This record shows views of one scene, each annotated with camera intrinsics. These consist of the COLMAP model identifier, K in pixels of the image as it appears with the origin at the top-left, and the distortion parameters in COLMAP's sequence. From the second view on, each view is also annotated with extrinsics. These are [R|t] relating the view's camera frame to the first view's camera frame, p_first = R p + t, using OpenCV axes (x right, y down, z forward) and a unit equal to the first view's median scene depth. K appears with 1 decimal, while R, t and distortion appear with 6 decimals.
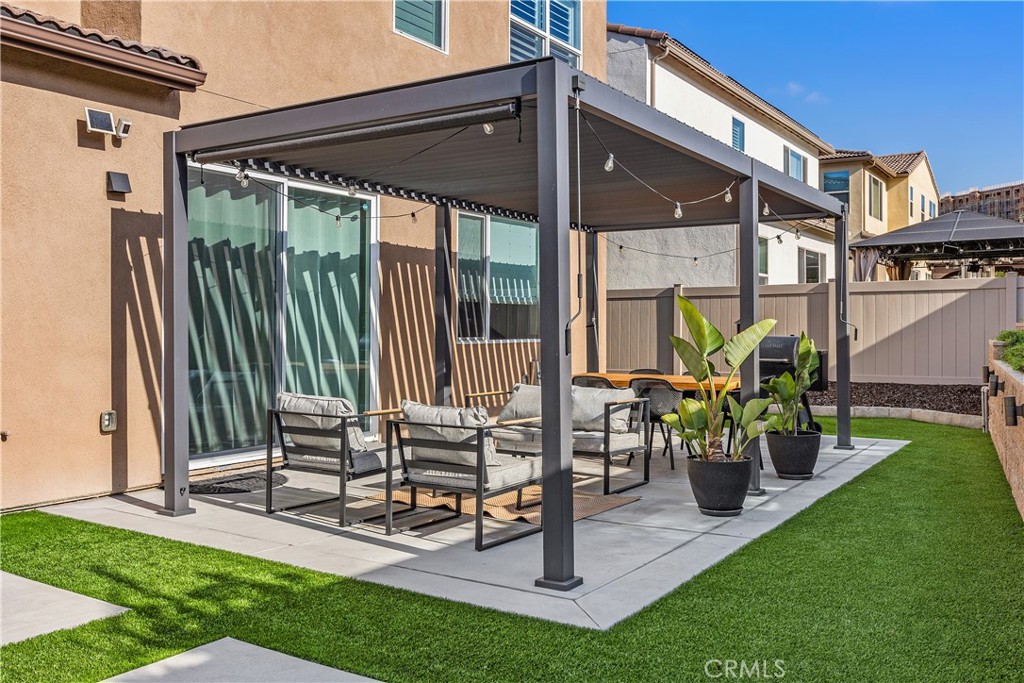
lens RADIAL K [[892.0, 0, 512.0], [0, 892.0, 341.5], [0, 0, 1]] dist [0.000841, 0.000342]
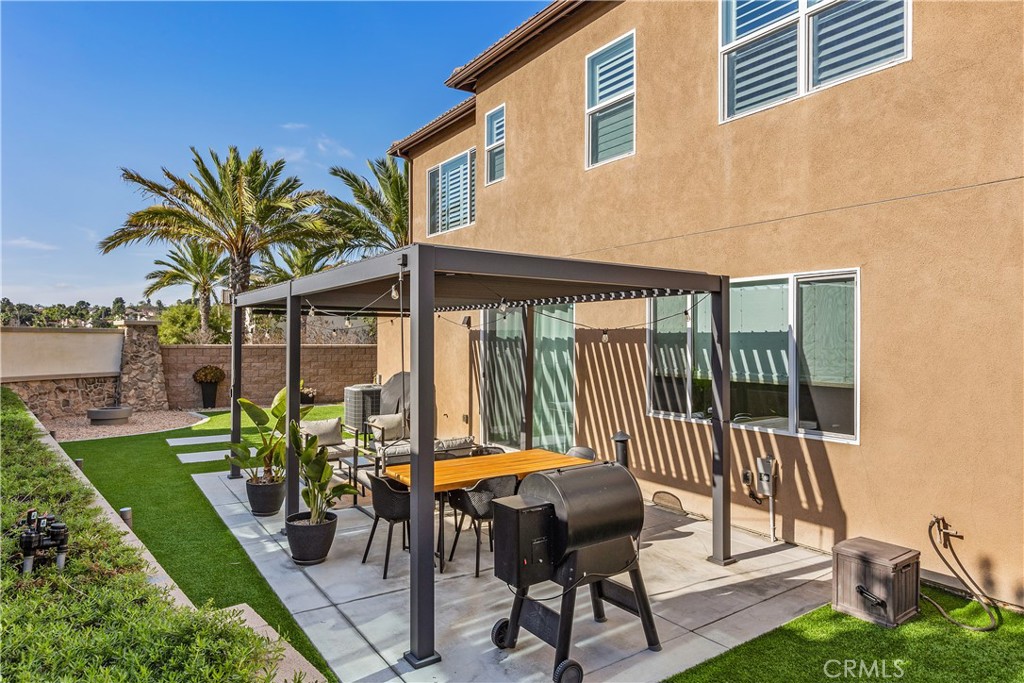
lens RADIAL K [[603.8, 0, 512.0], [0, 603.8, 341.5], [0, 0, 1]] dist [0.000931, 0.000069]
pose [[-0.380362, 0.004059, -0.924829, 0.650517], [-0.020893, 0.999697, 0.012981, -0.090199], [0.924602, 0.024260, -0.380162, 1.096129]]
